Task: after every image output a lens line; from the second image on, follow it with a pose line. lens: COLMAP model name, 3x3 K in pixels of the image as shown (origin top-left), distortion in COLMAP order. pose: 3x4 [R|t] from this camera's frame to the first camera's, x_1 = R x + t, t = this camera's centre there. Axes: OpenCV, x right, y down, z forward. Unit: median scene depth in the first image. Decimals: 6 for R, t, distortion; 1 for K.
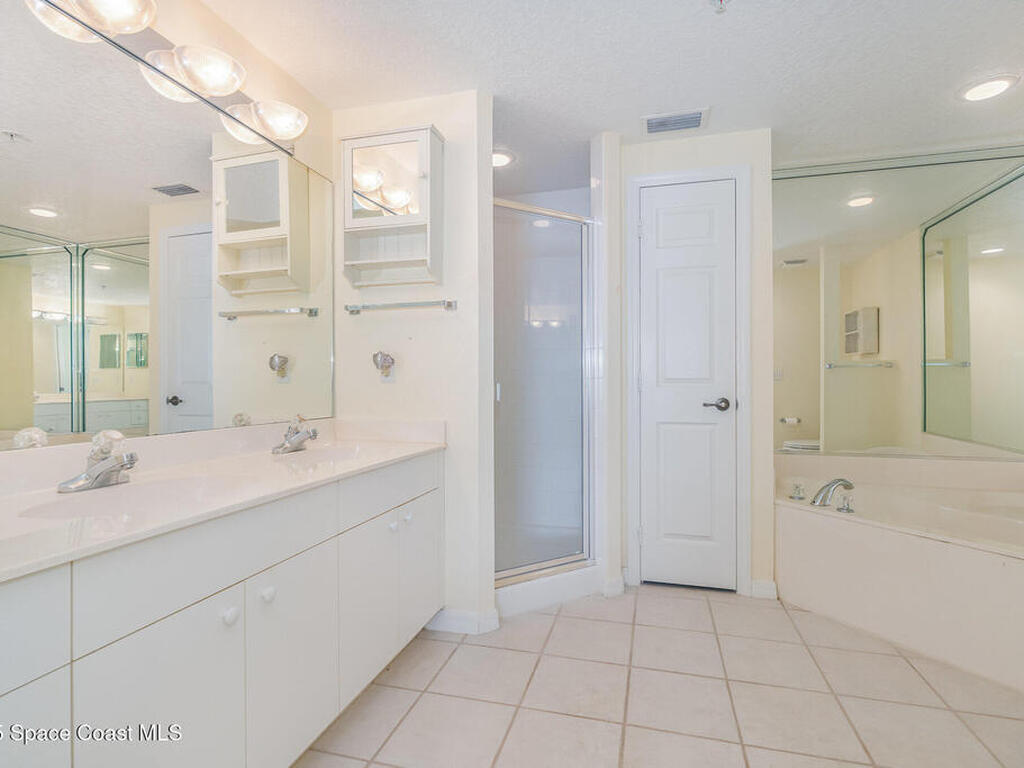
lens RADIAL K [[515.4, 0, 512.8], [0, 515.4, 384.6], [0, 0, 1]] dist [-0.009846, 0.000484]
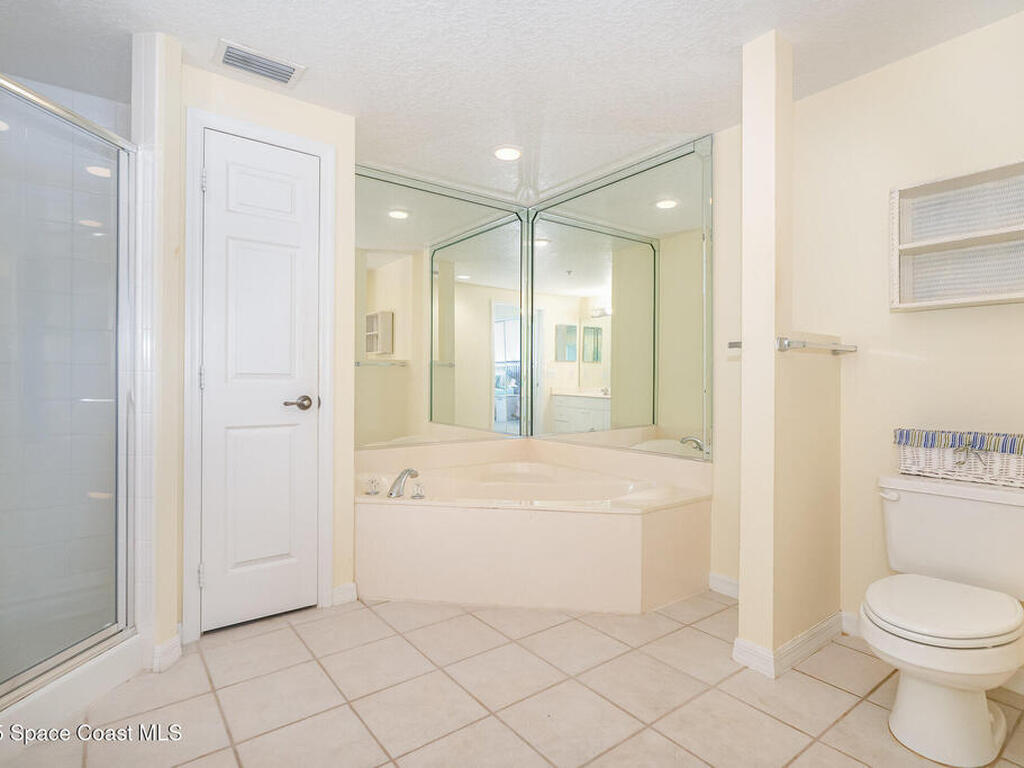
lens RADIAL K [[544.5, 0, 515.7], [0, 544.5, 381.0], [0, 0, 1]] dist [-0.004332, -0.001070]
pose [[0.586046, 0.003764, 0.810269, -0.146474], [-0.003359, 0.999992, -0.002215, 0.001406], [-0.810271, -0.001424, 0.586054, 0.142007]]
